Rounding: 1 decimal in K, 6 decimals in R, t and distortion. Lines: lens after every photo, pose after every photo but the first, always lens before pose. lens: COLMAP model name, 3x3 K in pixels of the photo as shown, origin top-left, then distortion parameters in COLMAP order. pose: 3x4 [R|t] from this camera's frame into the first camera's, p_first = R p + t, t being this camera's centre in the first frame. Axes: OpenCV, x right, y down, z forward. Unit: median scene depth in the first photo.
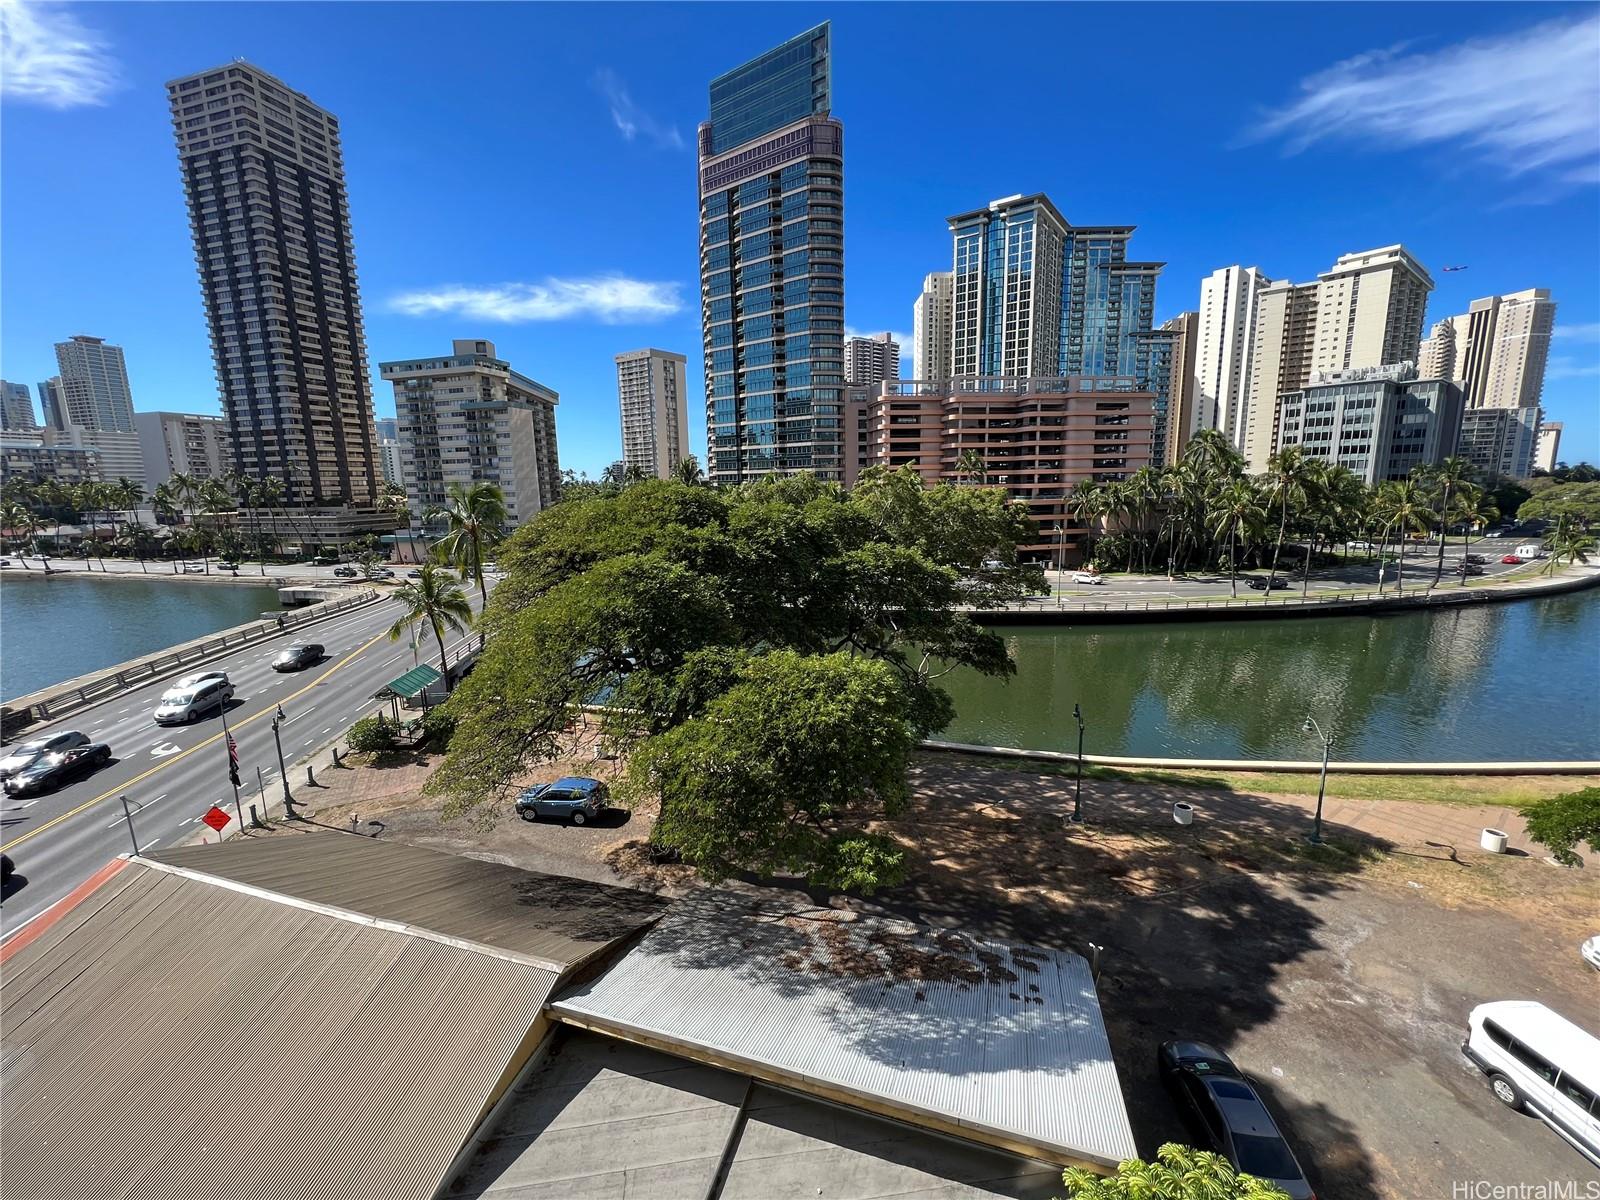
lens RADIAL K [[641.2, 0, 799.7], [0, 641.2, 595.5], [0, 0, 1]] dist [0.000311, 0.000654]
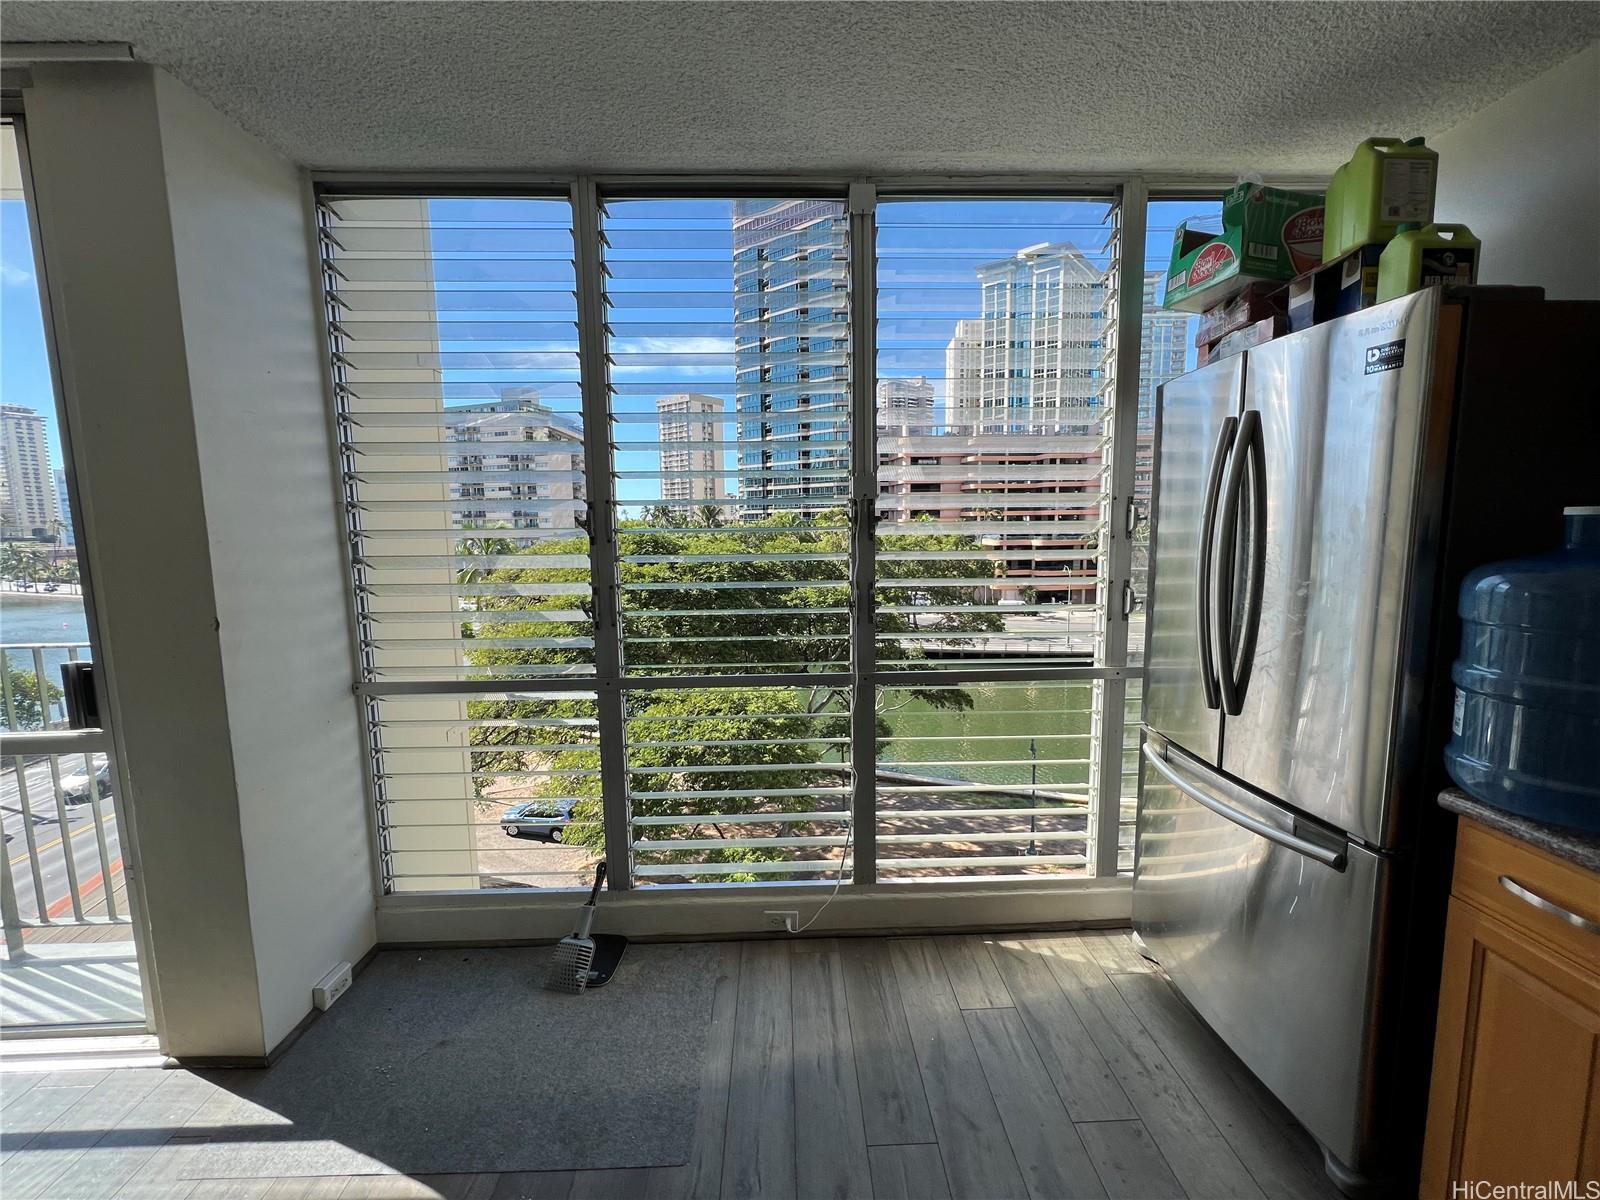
lens RADIAL K [[641.2, 0, 799.7], [0, 641.2, 595.5], [0, 0, 1]] dist [0.000311, 0.000654]
pose [[0.998223, 0.012197, -0.058330, 0.155080], [-0.015597, 0.998184, -0.058185, 0.006720], [0.057514, 0.058991, 0.996600, -0.083011]]
